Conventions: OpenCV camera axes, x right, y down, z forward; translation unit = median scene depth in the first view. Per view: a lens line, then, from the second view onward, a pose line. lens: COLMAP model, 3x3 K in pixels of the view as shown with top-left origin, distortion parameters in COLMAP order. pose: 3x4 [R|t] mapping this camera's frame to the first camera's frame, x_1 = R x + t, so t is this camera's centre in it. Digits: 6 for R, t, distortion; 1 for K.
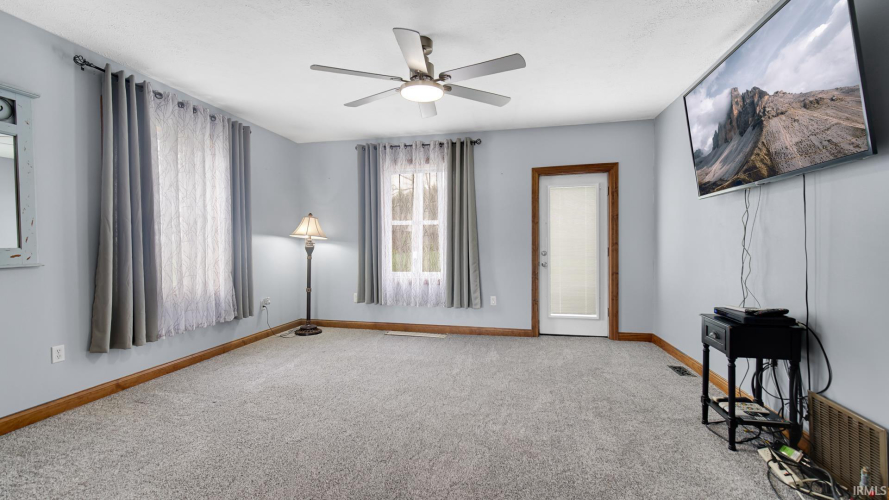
lens RADIAL K [[349.0, 0, 446.6], [0, 349.0, 251.0], [0, 0, 1]] dist [-0.003330, -0.000231]
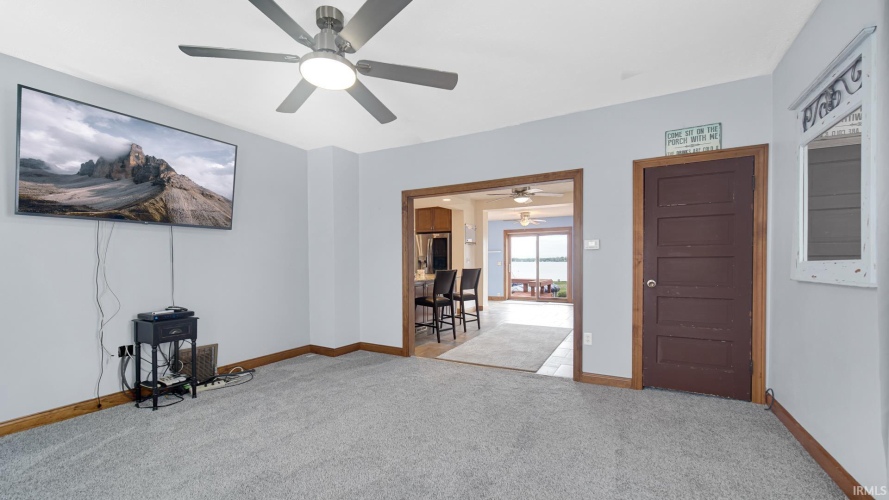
lens RADIAL K [[349.0, 0, 445.1], [0, 349.0, 258.6], [0, 0, 1]] dist [-0.003330, -0.000231]
pose [[-0.958609, 0.013711, 0.284397, -0.699651], [0.016638, 0.999831, 0.007879, -0.048688], [-0.284240, 0.012285, -0.958674, 2.175857]]
